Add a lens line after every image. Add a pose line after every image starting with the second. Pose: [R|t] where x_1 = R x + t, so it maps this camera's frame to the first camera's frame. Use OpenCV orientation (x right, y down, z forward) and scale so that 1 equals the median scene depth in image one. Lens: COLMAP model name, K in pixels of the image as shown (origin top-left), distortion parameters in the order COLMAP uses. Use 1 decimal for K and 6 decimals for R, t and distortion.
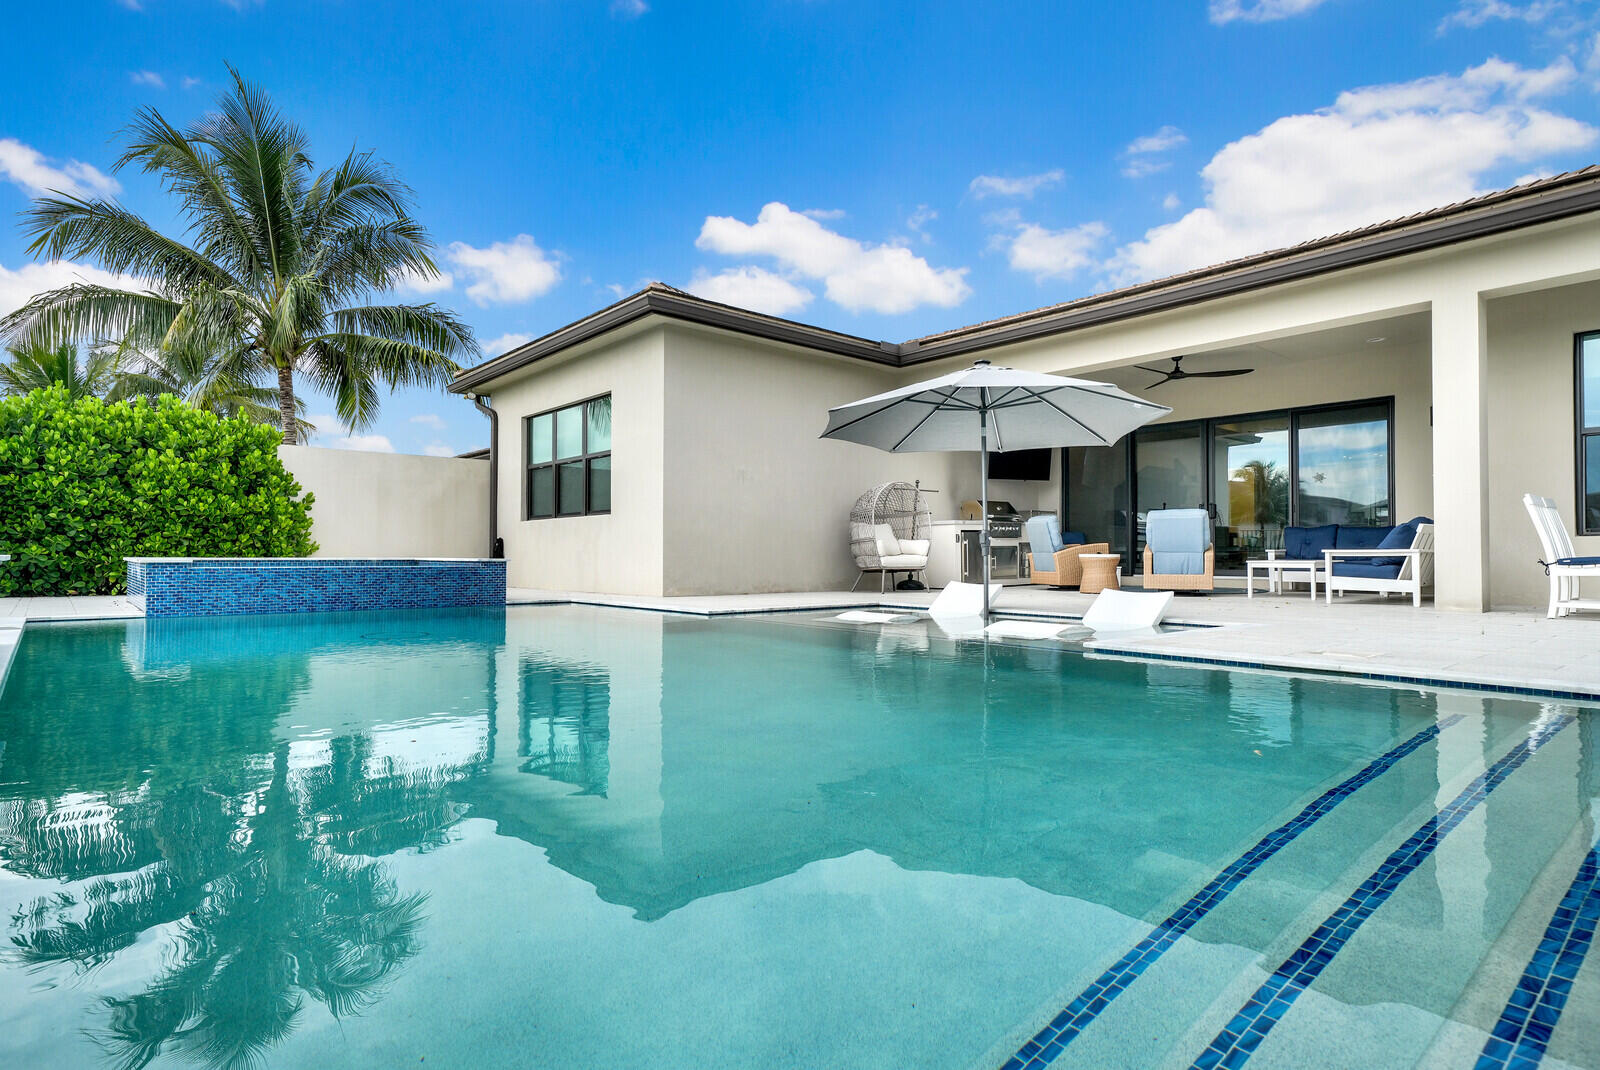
lens RADIAL K [[836.5, 0, 800.0], [0, 836.5, 535.0], [0, 0, 1]] dist [0.001822, 0.000062]
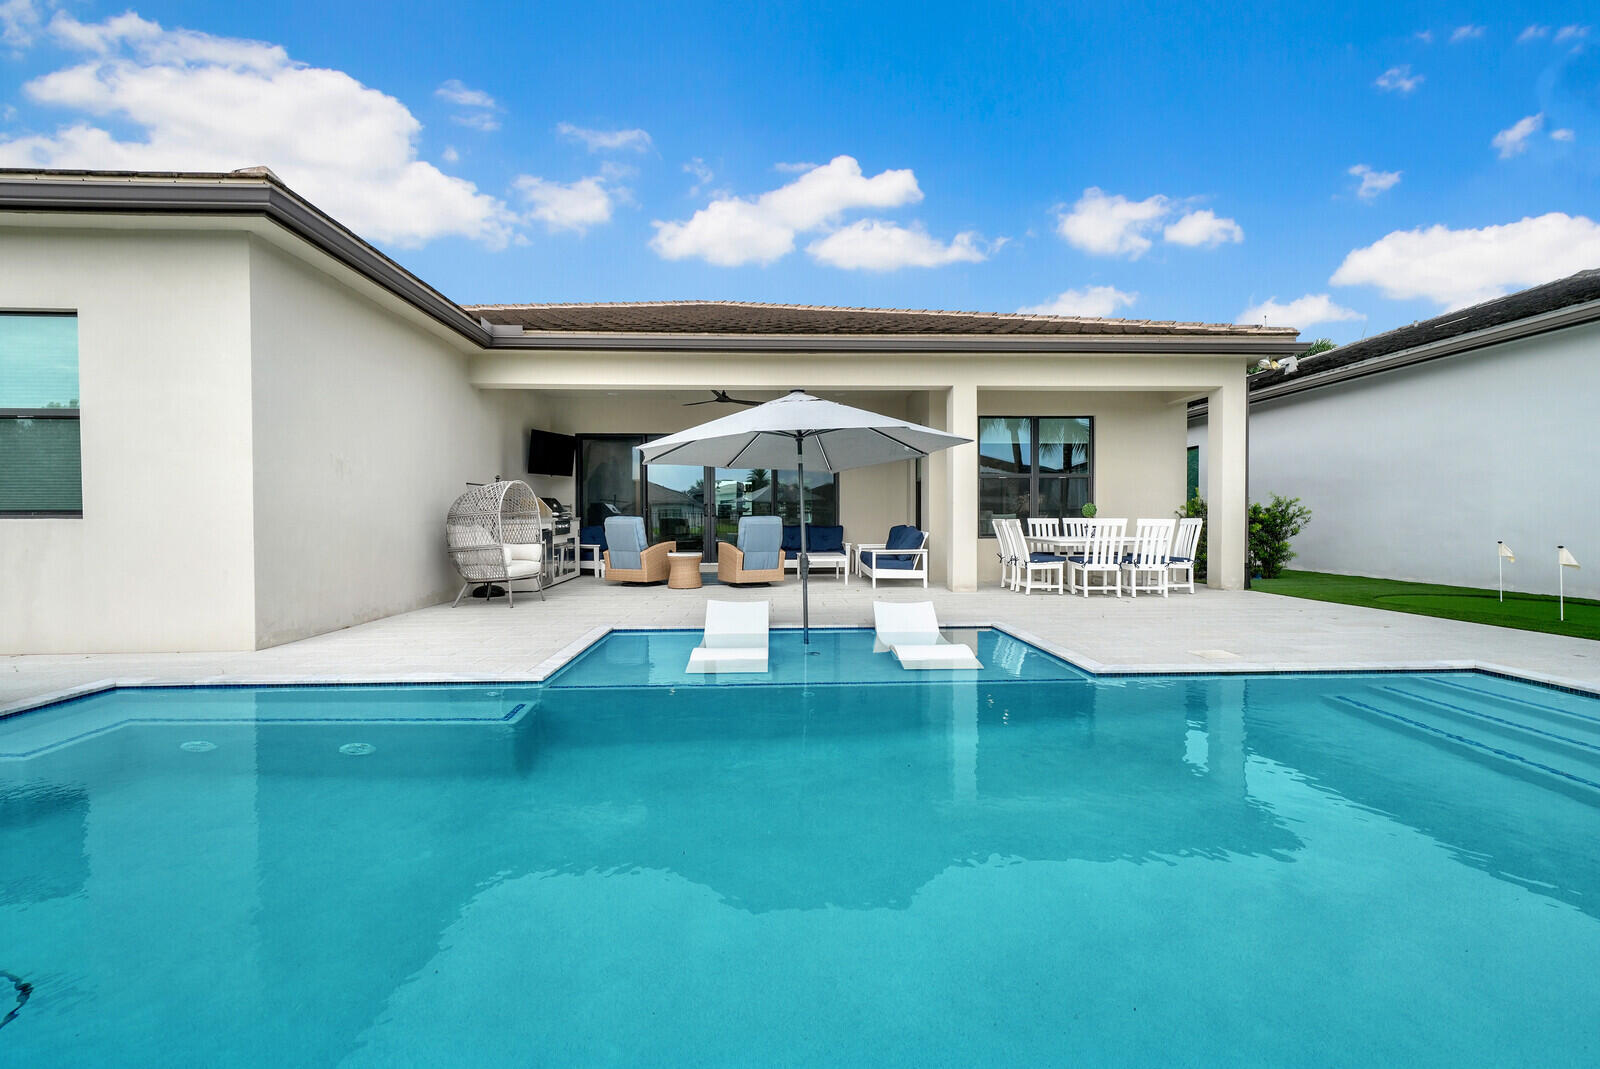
lens RADIAL K [[707.5, 0, 796.3], [0, 707.5, 539.9], [0, 0, 1]] dist [0.001653, 0.000357]
pose [[0.632970, -0.024411, 0.773791, -0.305132], [-0.013577, 0.998999, 0.042622, -0.040475], [-0.774057, -0.037484, 0.632005, 0.300427]]
